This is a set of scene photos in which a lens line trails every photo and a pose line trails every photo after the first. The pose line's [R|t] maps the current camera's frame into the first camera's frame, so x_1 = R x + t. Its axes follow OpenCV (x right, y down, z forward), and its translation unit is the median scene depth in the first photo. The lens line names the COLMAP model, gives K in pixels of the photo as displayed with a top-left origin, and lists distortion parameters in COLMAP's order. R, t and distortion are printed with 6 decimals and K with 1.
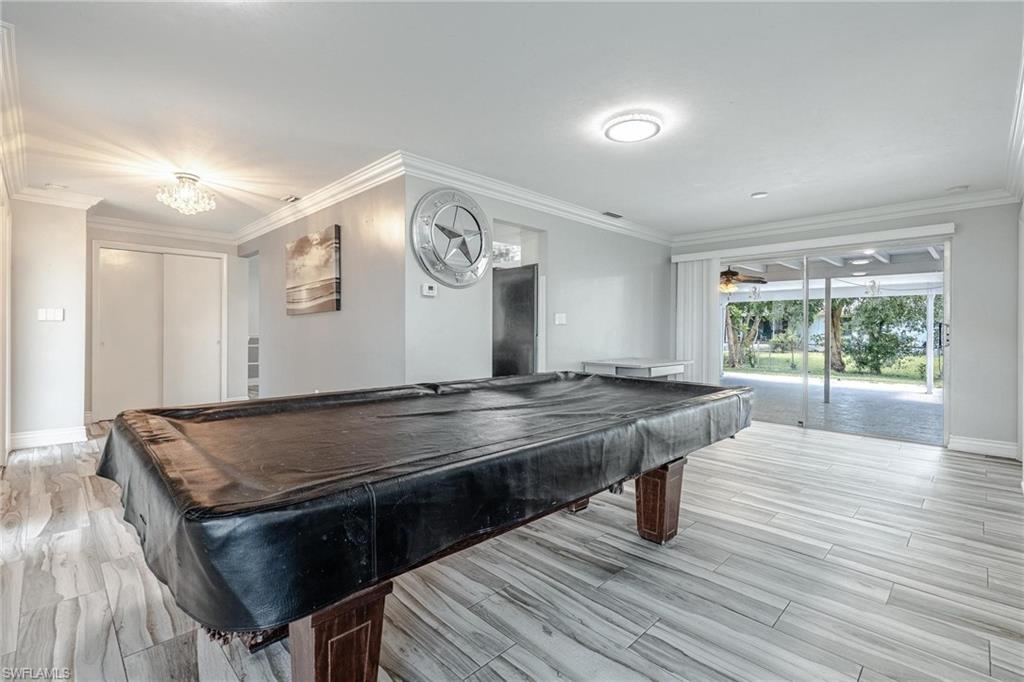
lens RADIAL K [[463.2, 0, 517.6], [0, 463.2, 325.2], [0, 0, 1]] dist [0.010877, -0.000470]
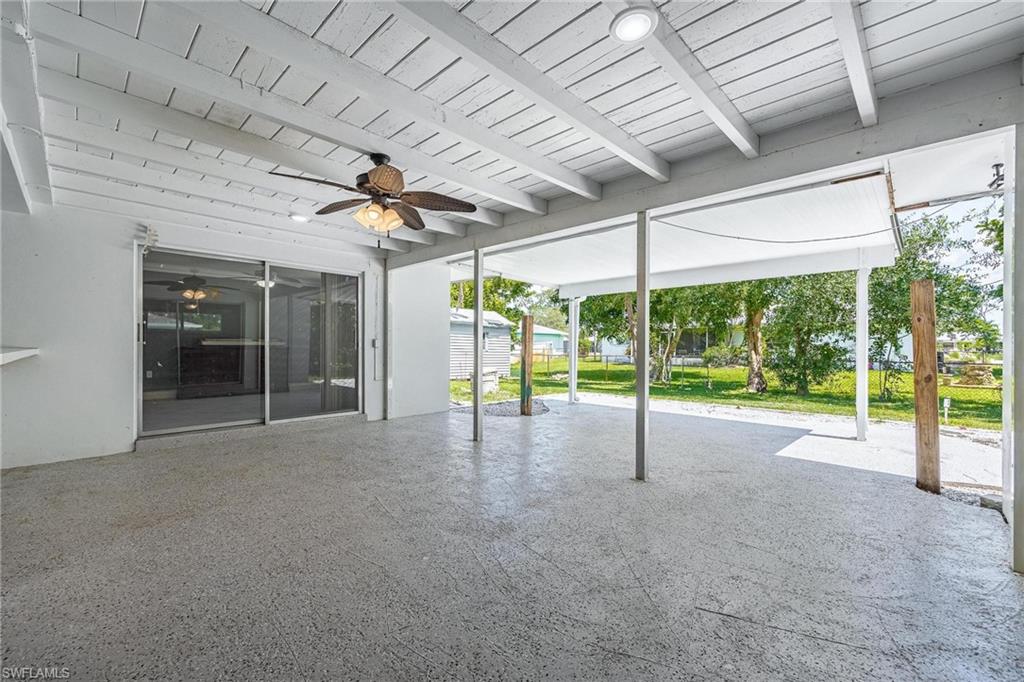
lens RADIAL K [[422.4, 0, 512.0], [0, 422.4, 341.0], [0, 0, 1]] dist [0.000971, 0.000313]
pose [[0.999860, -0.000721, 0.016691, 0.843502], [0.000763, 0.999997, -0.002532, 0.048124], [-0.016689, 0.002544, 0.999857, 0.924384]]
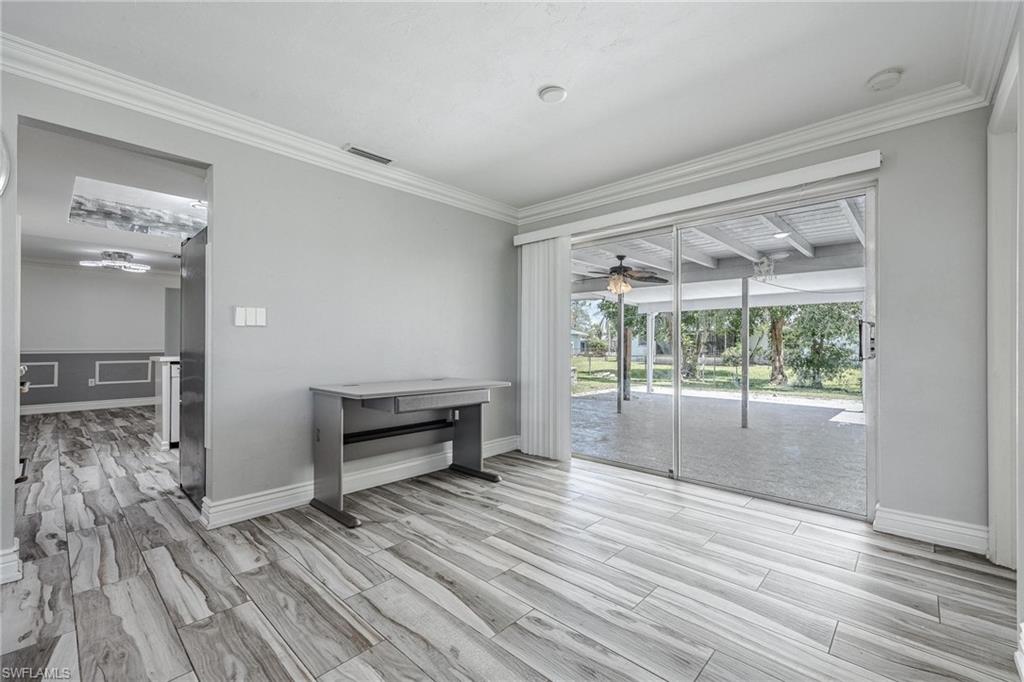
lens RADIAL K [[431.5, 0, 519.1], [0, 431.5, 338.4], [0, 0, 1]] dist [0.001594, 0.000335]
pose [[0.999411, -0.003139, 0.034187, 0.376863], [0.003368, 0.999972, -0.006647, 0.018154], [-0.034165, 0.006759, 0.999393, 0.387268]]
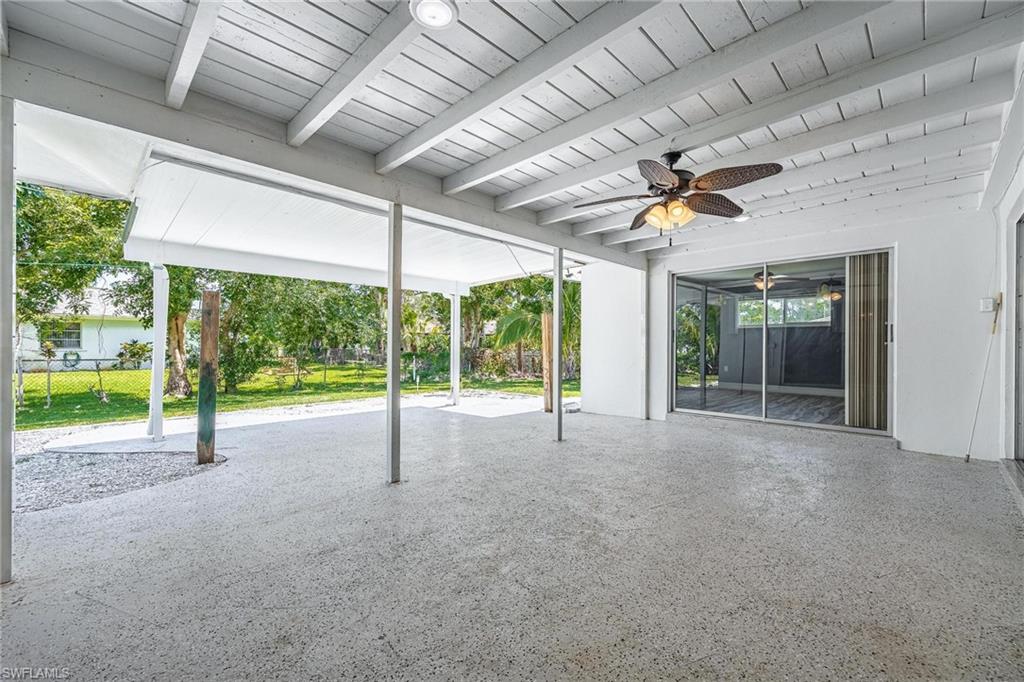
lens RADIAL K [[425.7, 0, 535.7], [0, 425.7, 346.3], [0, 0, 1]] dist [-0.000981, -0.000176]
pose [[-0.031204, -0.006269, 0.999493, 0.137091], [-0.008901, 0.999942, 0.005994, 0.057766], [-0.999473, -0.008709, -0.031258, 1.676160]]
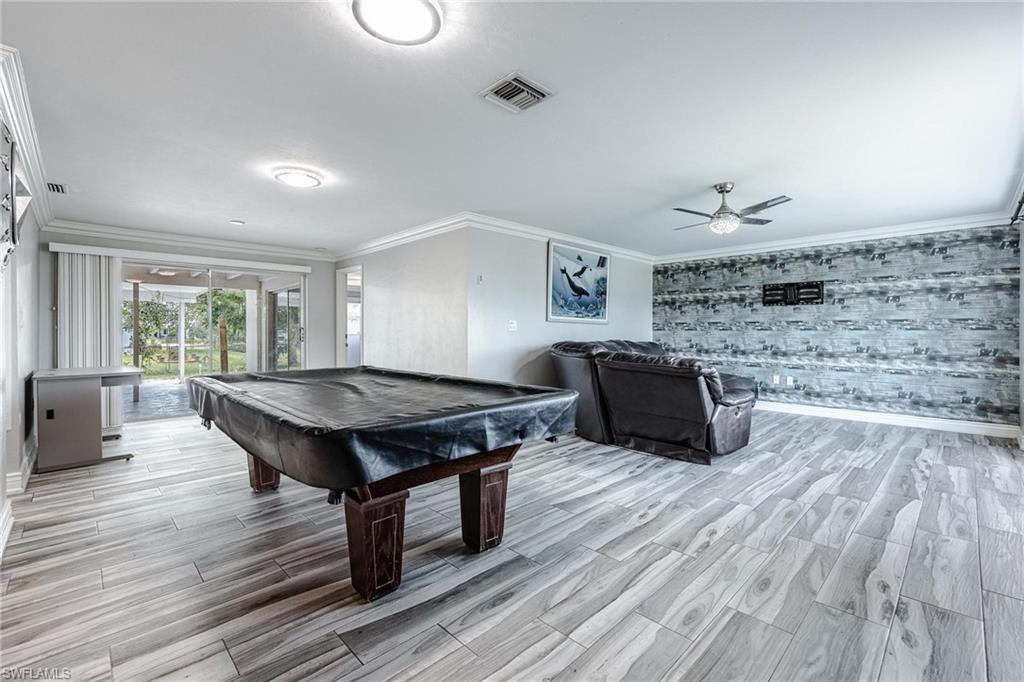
lens RADIAL K [[444.2, 0, 517.3], [0, 444.2, 331.7], [0, 0, 1]] dist [0.002784, -0.000101]
pose [[0.010225, -0.006919, 0.999924, -0.529730], [-0.004312, 0.999966, 0.006964, -0.002621], [-0.999938, -0.004383, 0.010195, 0.198155]]
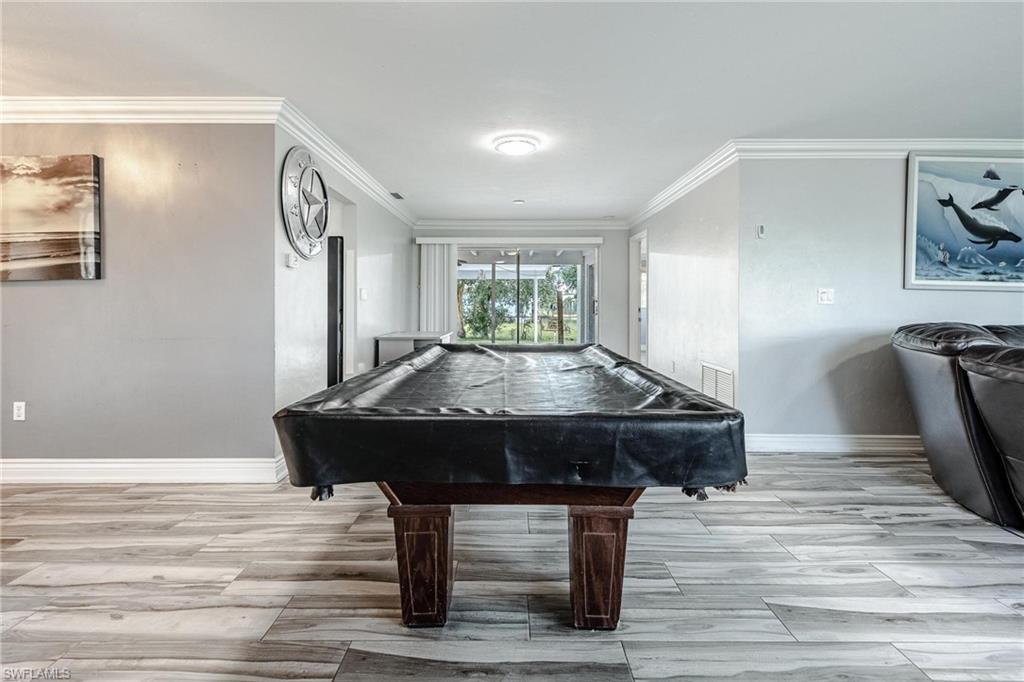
lens RADIAL K [[476.1, 0, 510.2], [0, 476.1, 300.3], [0, 0, 1]] dist [0.000813, 0.000057]
pose [[0.711478, 0.002695, 0.702703, -0.357496], [-0.003540, 0.999994, -0.000251, -0.002038], [-0.702699, -0.002309, 0.711483, 0.048678]]
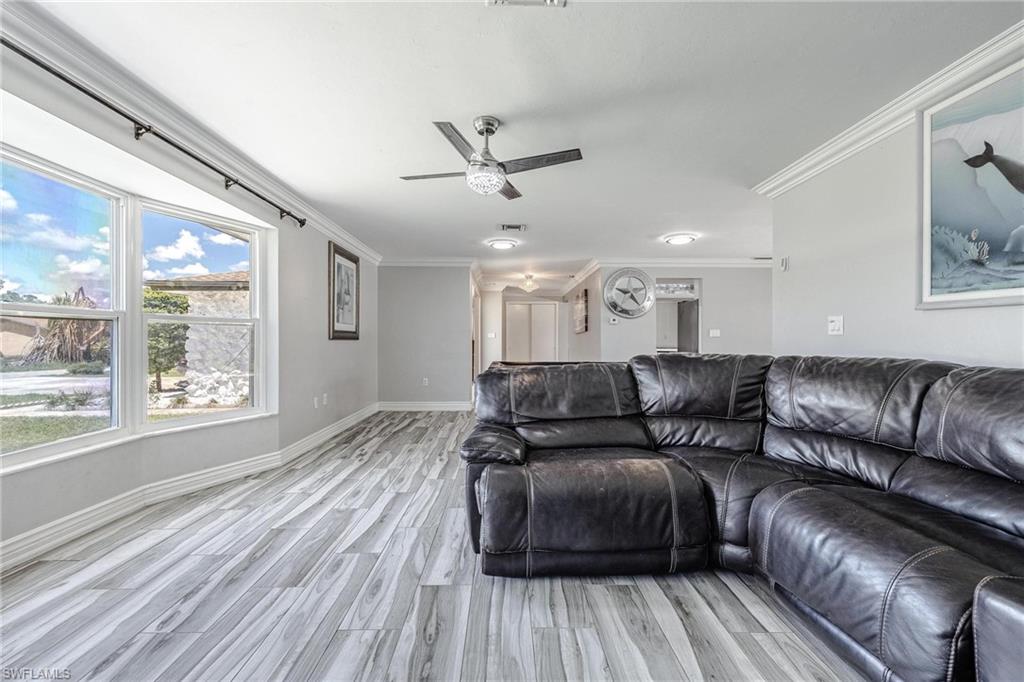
lens RADIAL K [[429.6, 0, 510.1], [0, 429.6, 340.7], [0, 0, 1]] dist [0.004391, 0.000249]
pose [[0.714297, -0.007601, -0.699801, 0.541280], [0.008867, 0.999959, -0.001811, 0.006590], [0.699786, -0.004911, 0.714335, -0.448454]]
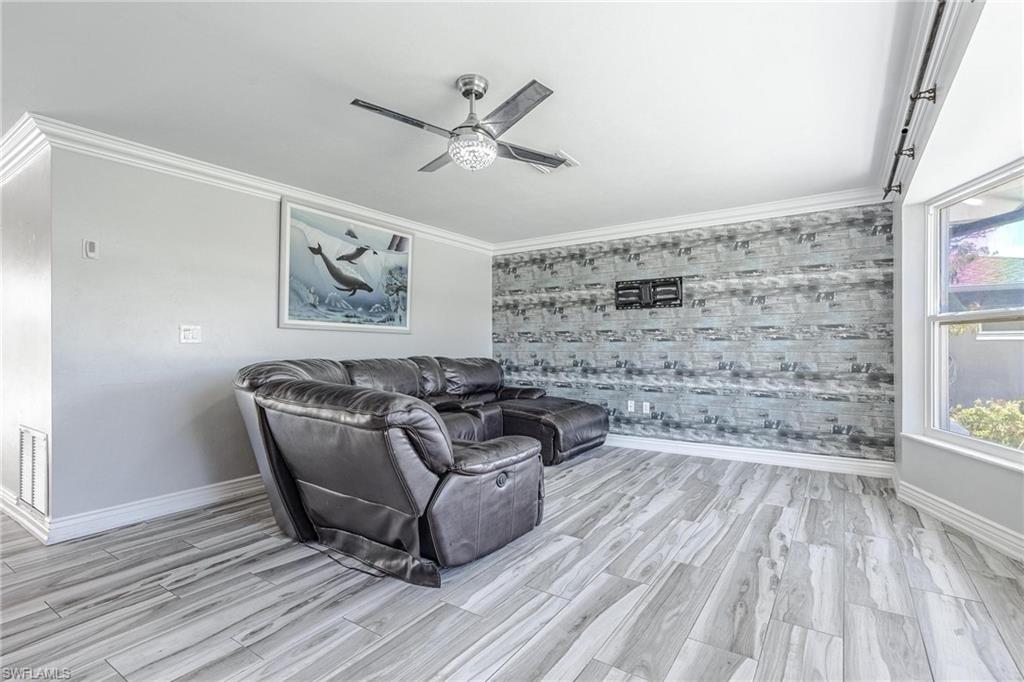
lens RADIAL K [[474.7, 0, 543.8], [0, 474.7, 344.0], [0, 0, 1]] dist [0.010899, 0.000512]
pose [[-0.212915, -0.001837, 0.977069, -0.247803], [0.000330, 0.999998, 0.001953, 0.002058], [-0.977071, 0.000738, -0.212914, -0.097382]]
